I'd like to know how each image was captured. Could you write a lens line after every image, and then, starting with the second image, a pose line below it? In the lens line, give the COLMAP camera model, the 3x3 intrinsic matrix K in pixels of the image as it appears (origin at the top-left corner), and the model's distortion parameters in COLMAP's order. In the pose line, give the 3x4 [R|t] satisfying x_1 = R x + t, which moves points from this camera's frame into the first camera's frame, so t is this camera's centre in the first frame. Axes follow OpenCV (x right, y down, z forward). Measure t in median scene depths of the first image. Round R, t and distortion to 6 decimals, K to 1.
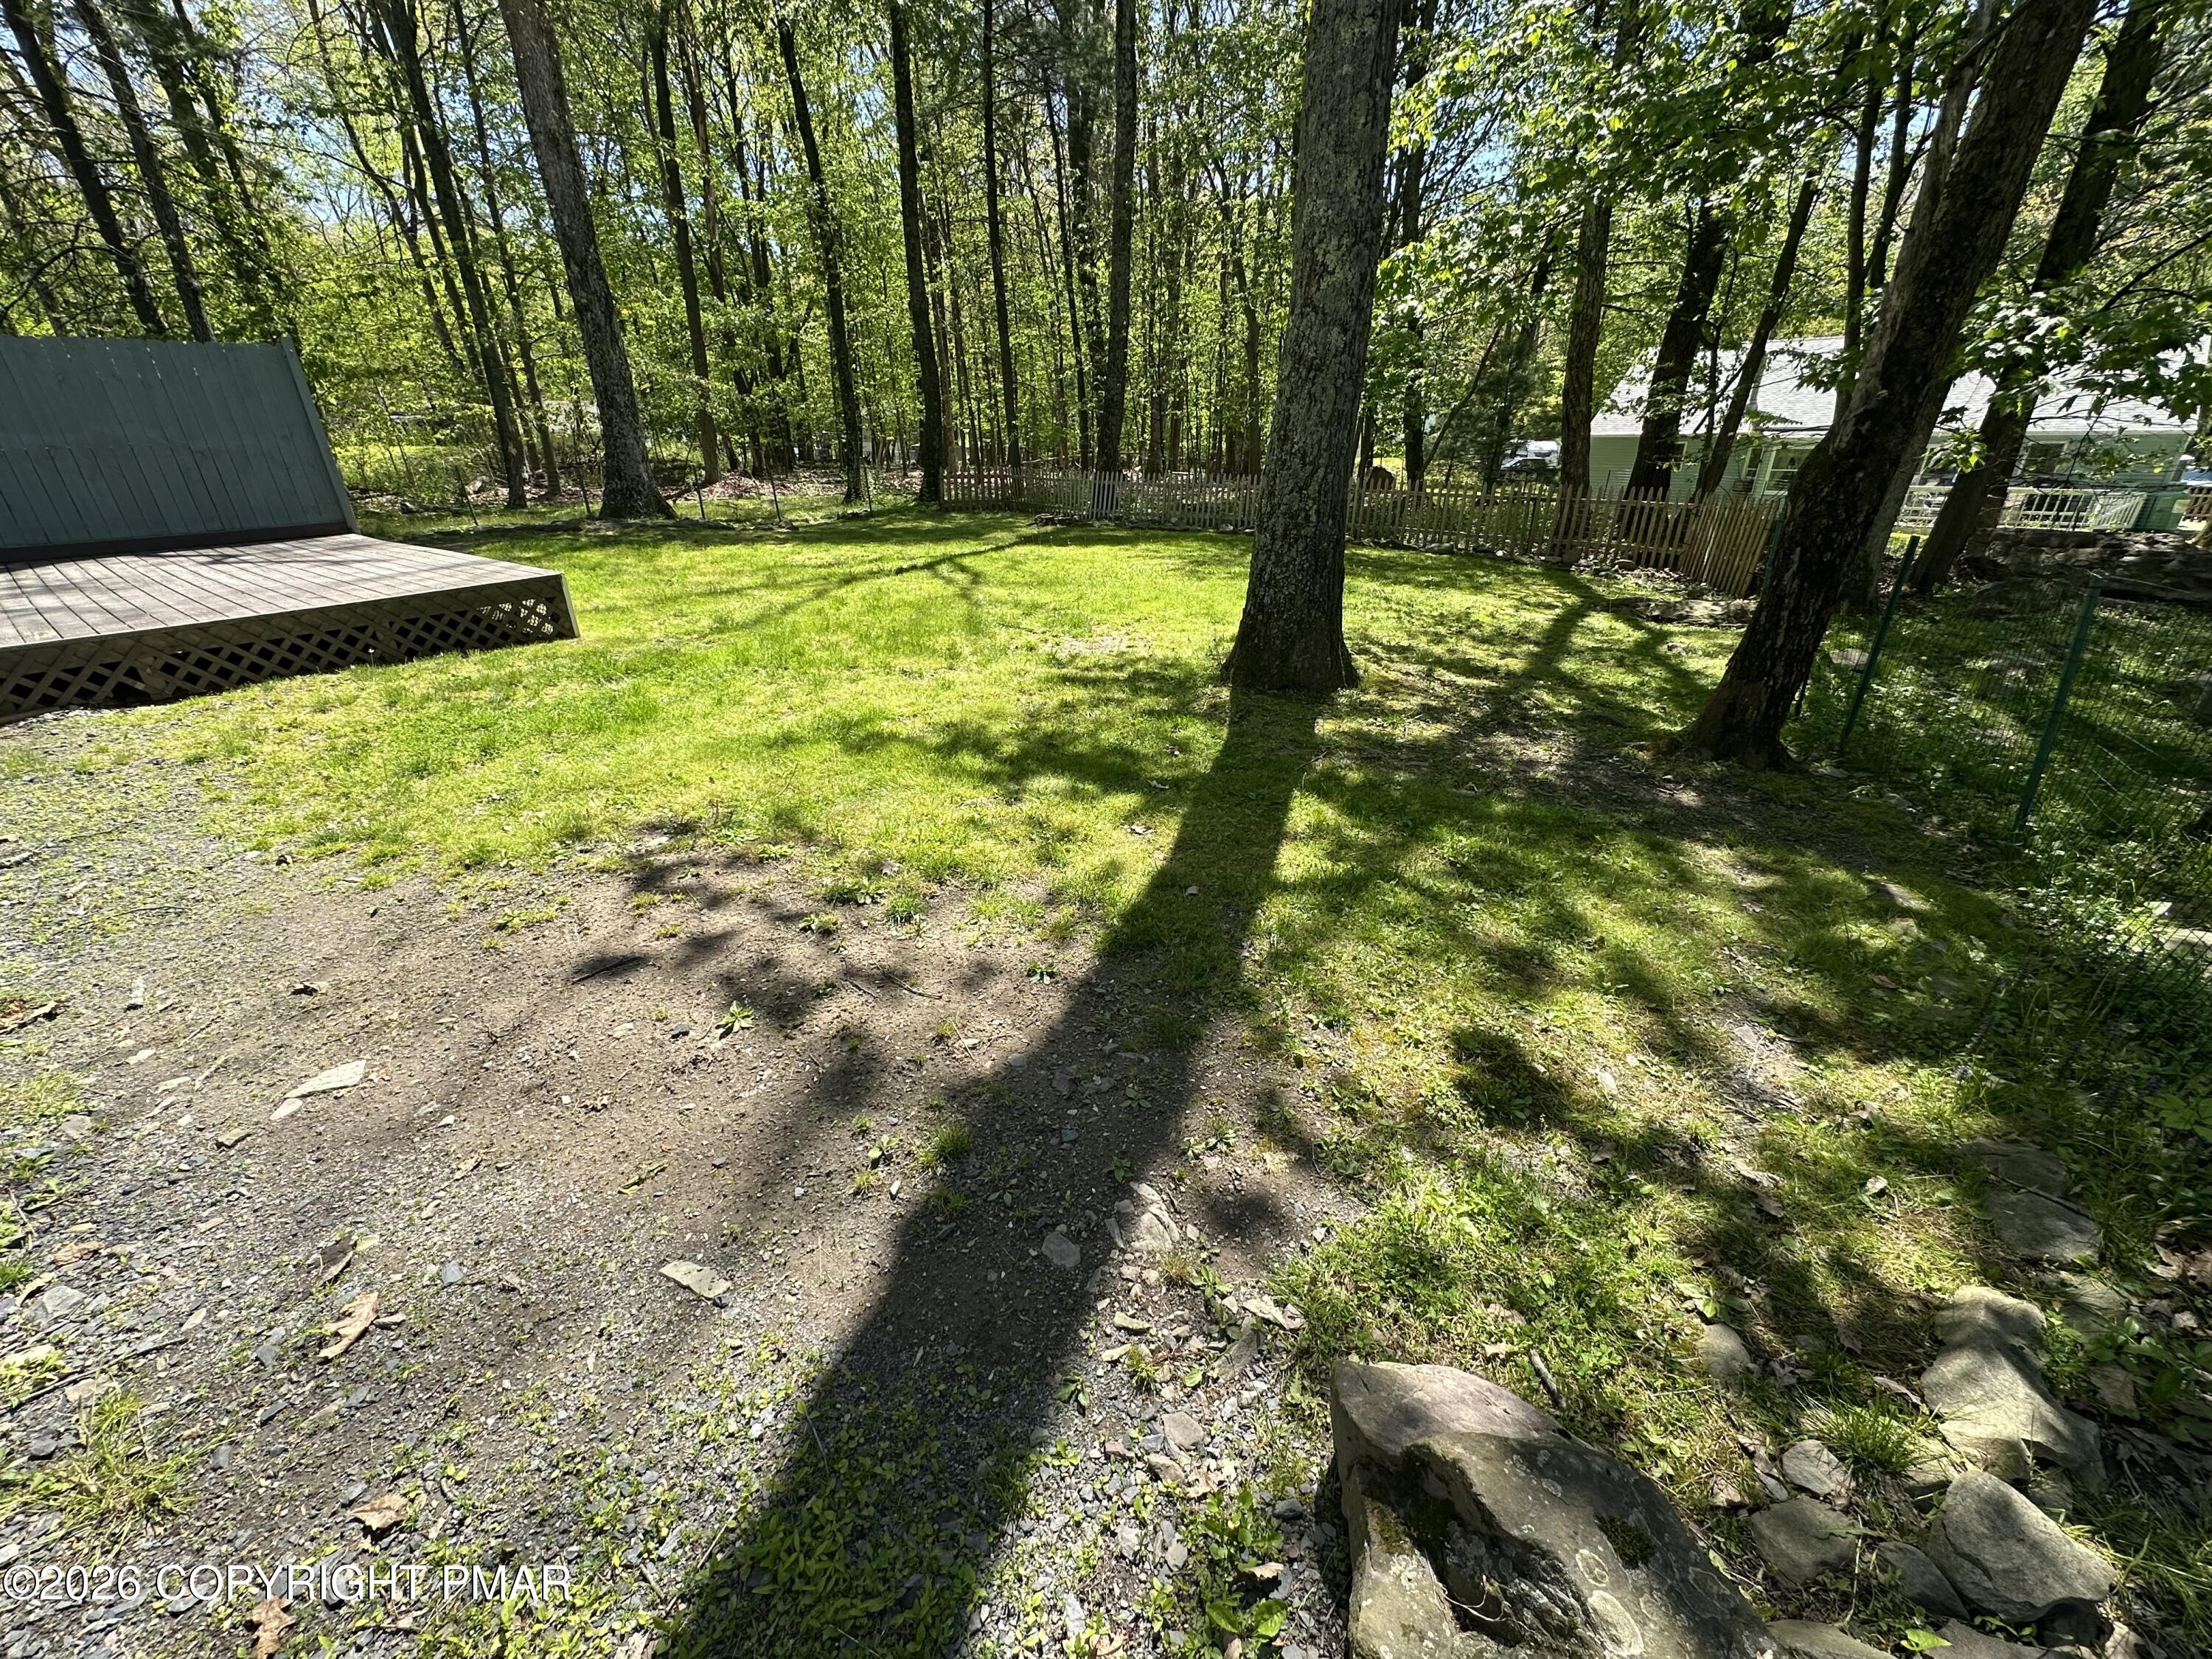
lens RADIAL K [[878.9, 0, 1106.0], [0, 878.9, 829.5], [0, 0, 1]] dist [0.000422, 0.000295]
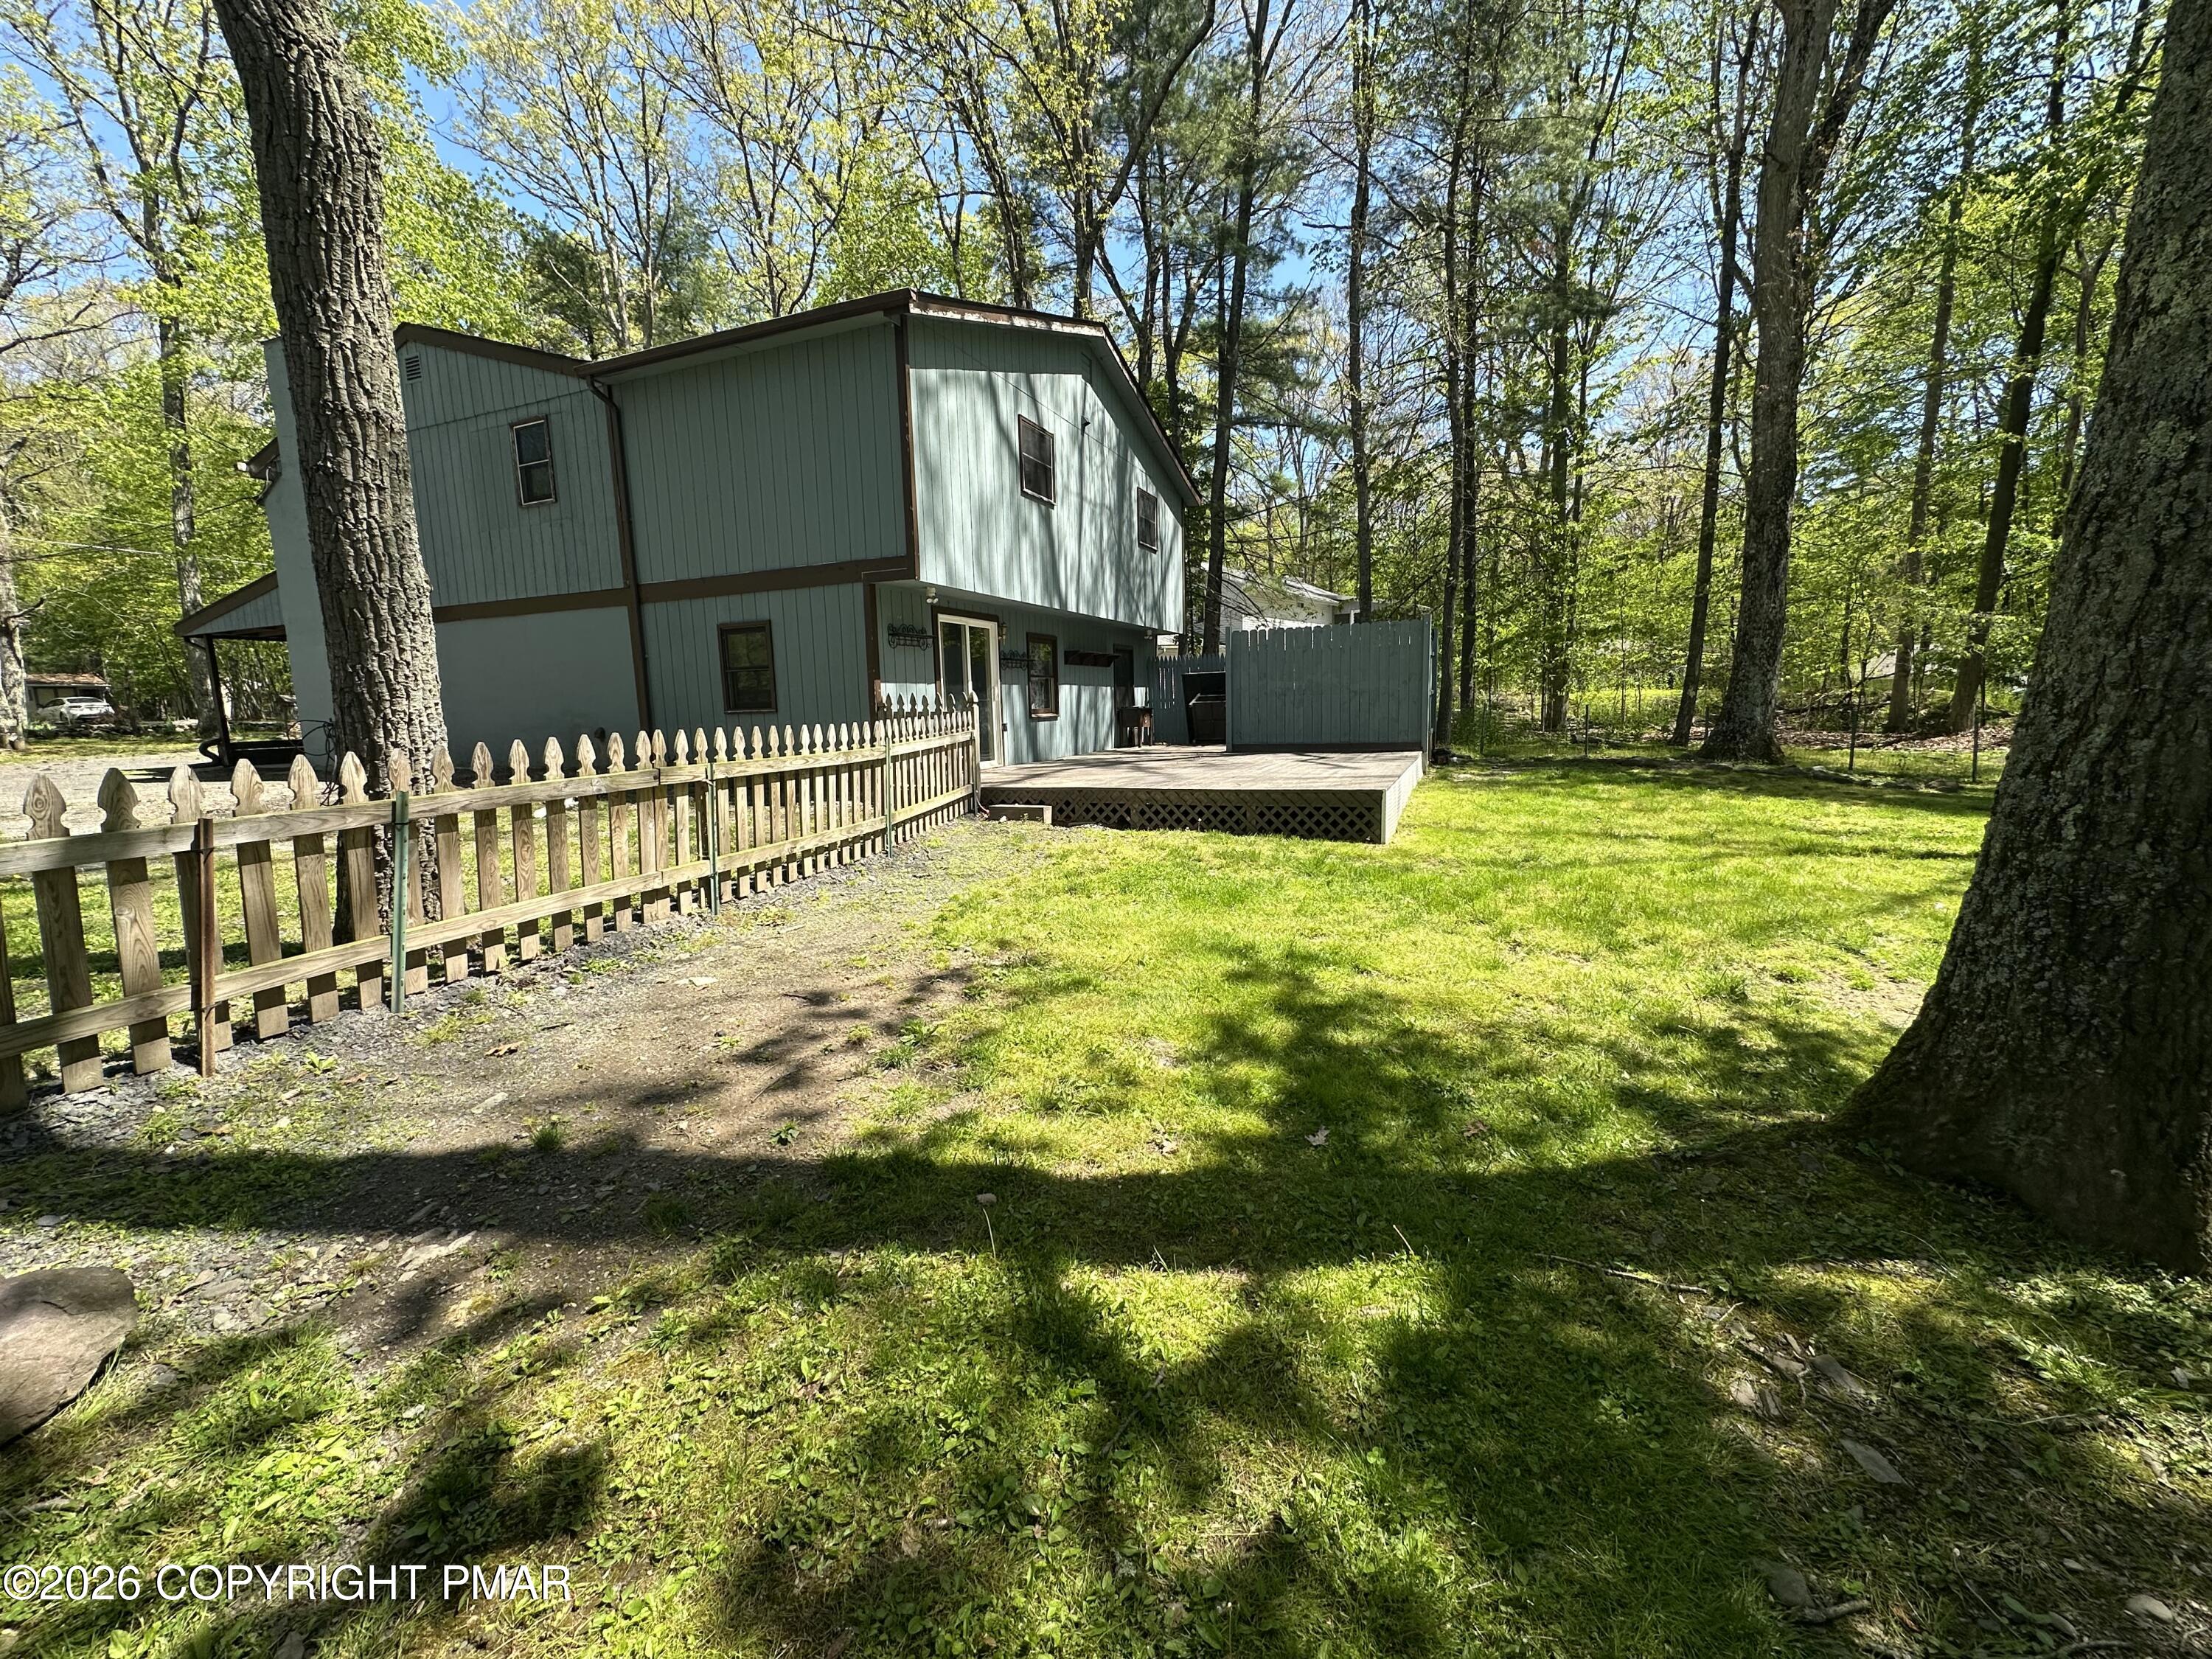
lens RADIAL K [[878.9, 0, 1106.0], [0, 878.9, 829.5], [0, 0, 1]] dist [0.000422, 0.000295]
pose [[0.275107, 0.149429, -0.949730, 0.861723], [-0.383727, 0.922819, 0.034041, -0.317741], [0.881516, 0.355073, 0.311213, 0.755430]]
